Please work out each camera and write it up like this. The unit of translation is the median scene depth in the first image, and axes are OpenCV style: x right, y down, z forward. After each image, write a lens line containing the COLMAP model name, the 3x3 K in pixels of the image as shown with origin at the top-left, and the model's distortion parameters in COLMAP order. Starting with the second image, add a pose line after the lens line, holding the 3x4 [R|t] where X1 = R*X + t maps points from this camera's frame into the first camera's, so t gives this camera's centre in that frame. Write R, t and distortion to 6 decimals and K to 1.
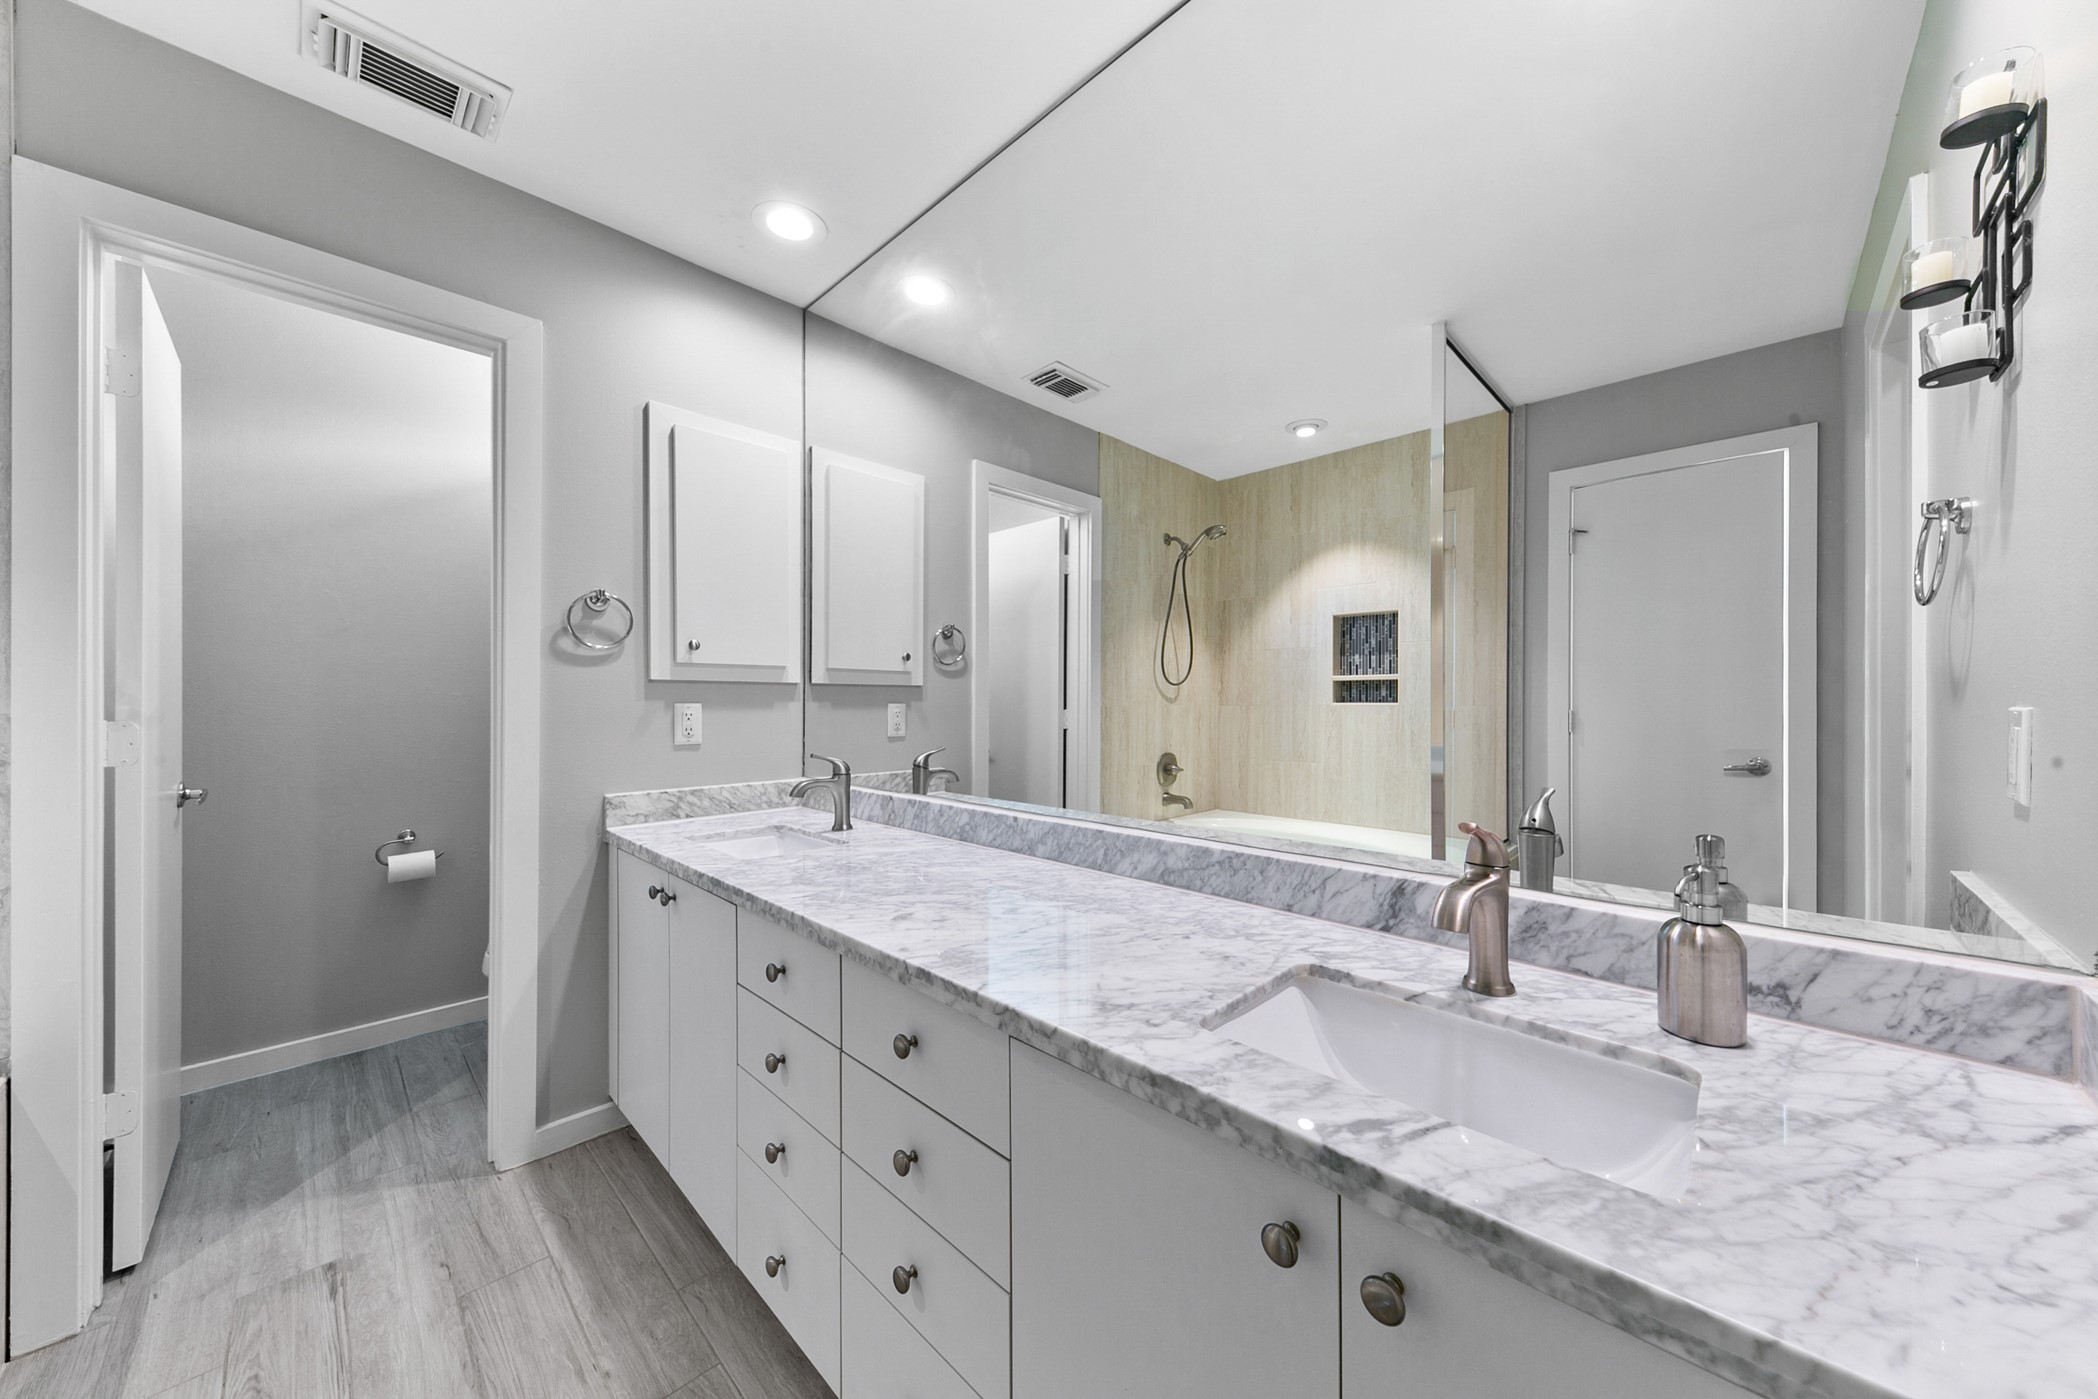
lens RADIAL K [[728.9, 0, 1061.9], [0, 728.9, 708.1], [0, 0, 1]] dist [0.014265, -0.006113]
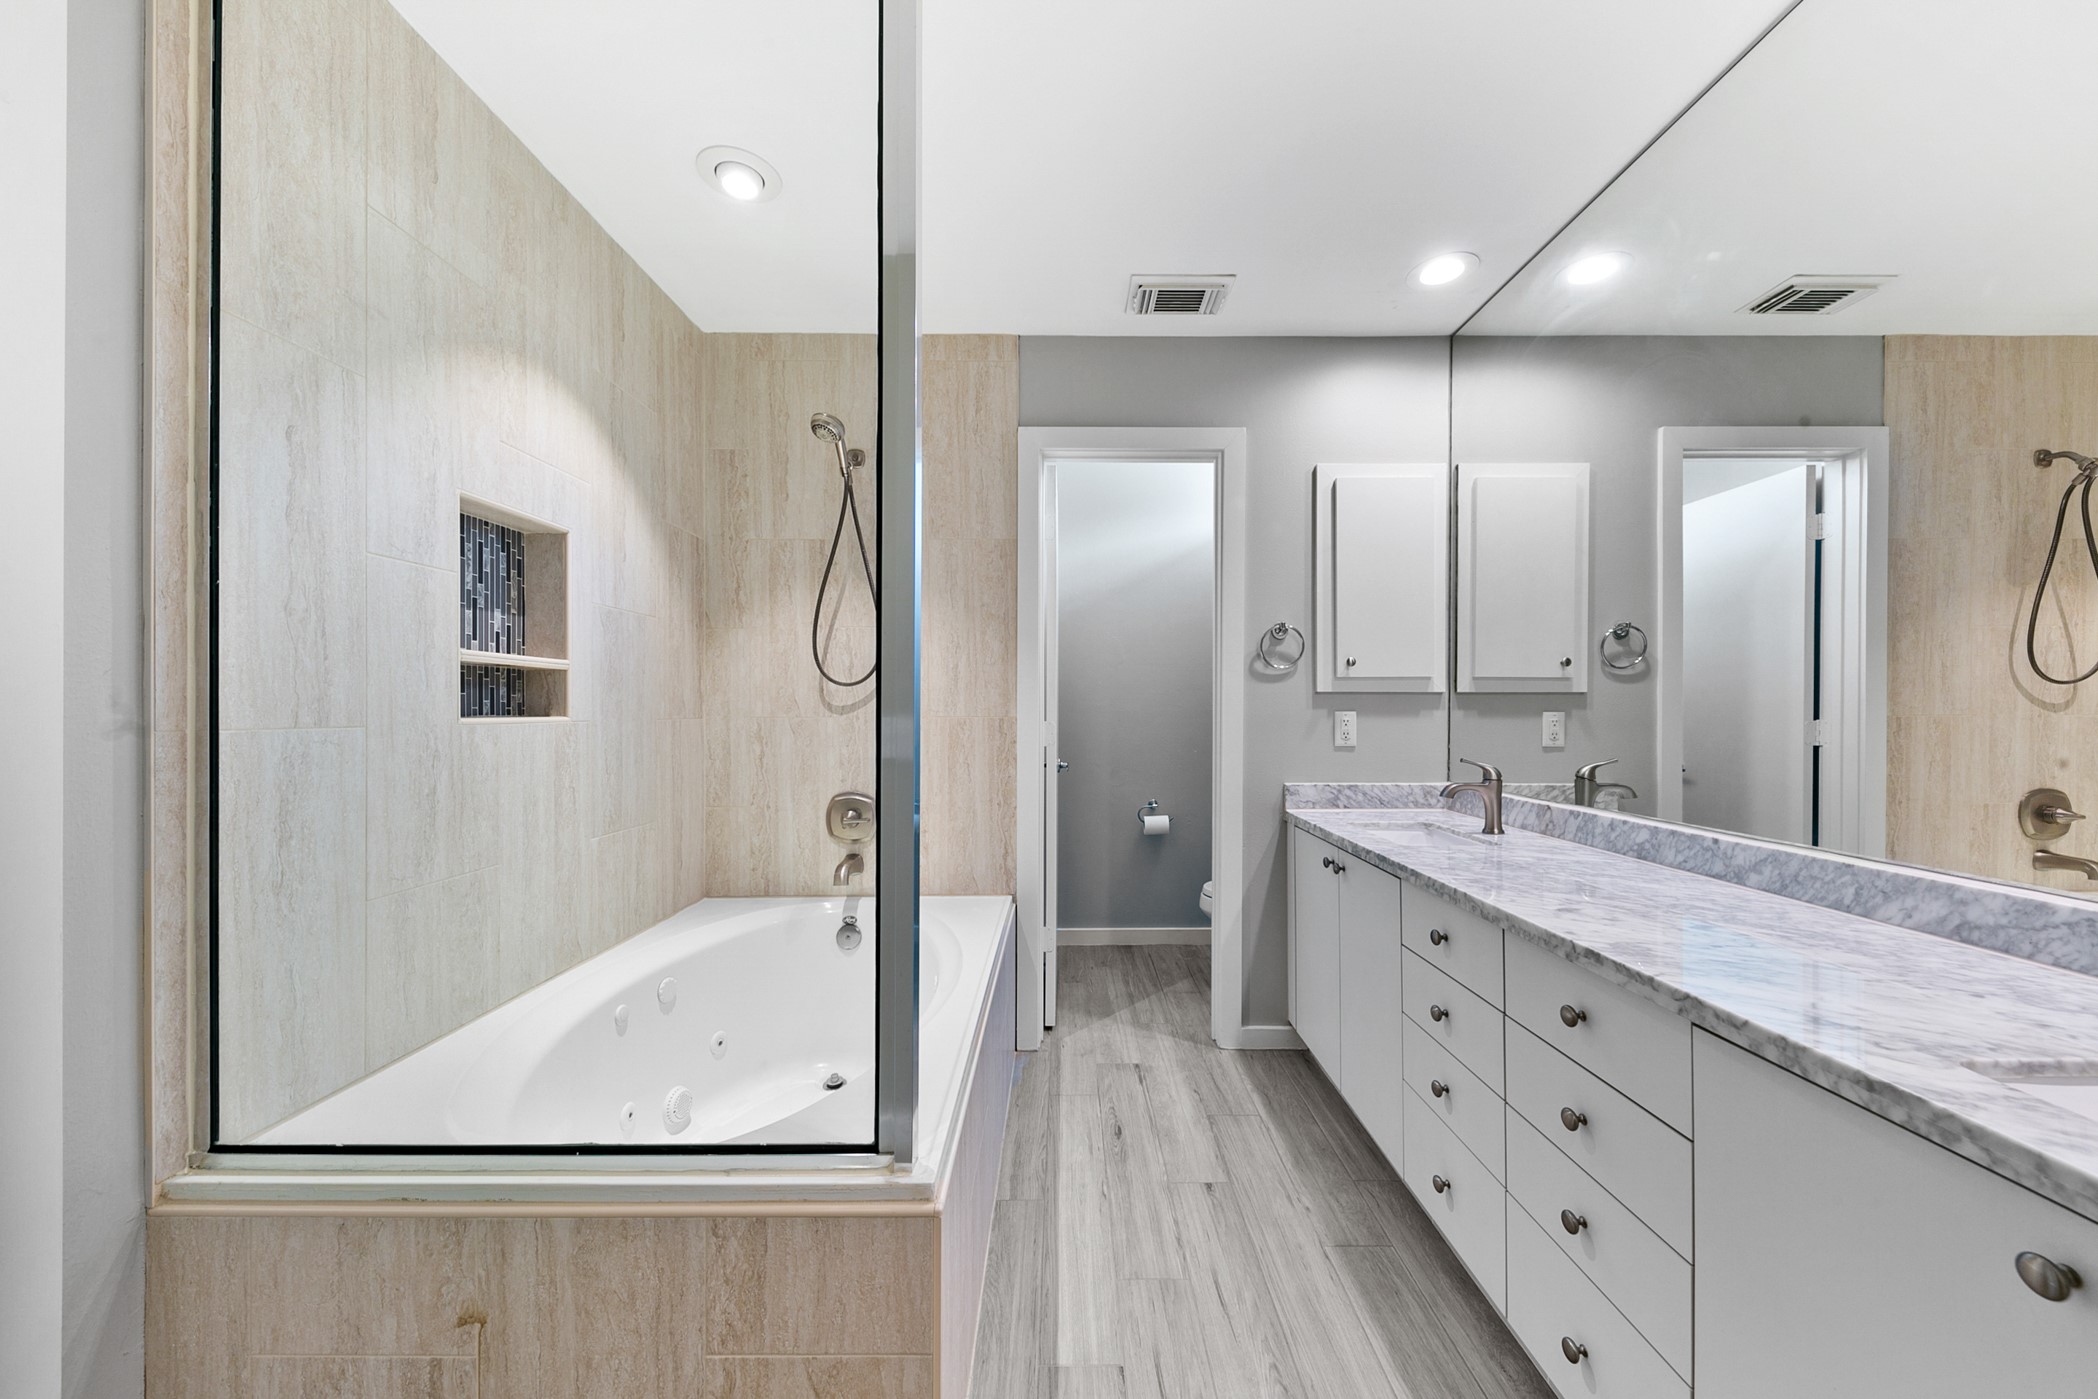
lens RADIAL K [[728.9, 0, 1061.9], [0, 728.9, 708.1], [0, 0, 1]] dist [0.014265, -0.006113]
pose [[0.690553, -0.002394, -0.723278, 0.028676], [-0.005290, 0.999951, -0.008361, 0.000606], [0.723263, 0.009600, 0.690506, -0.166684]]
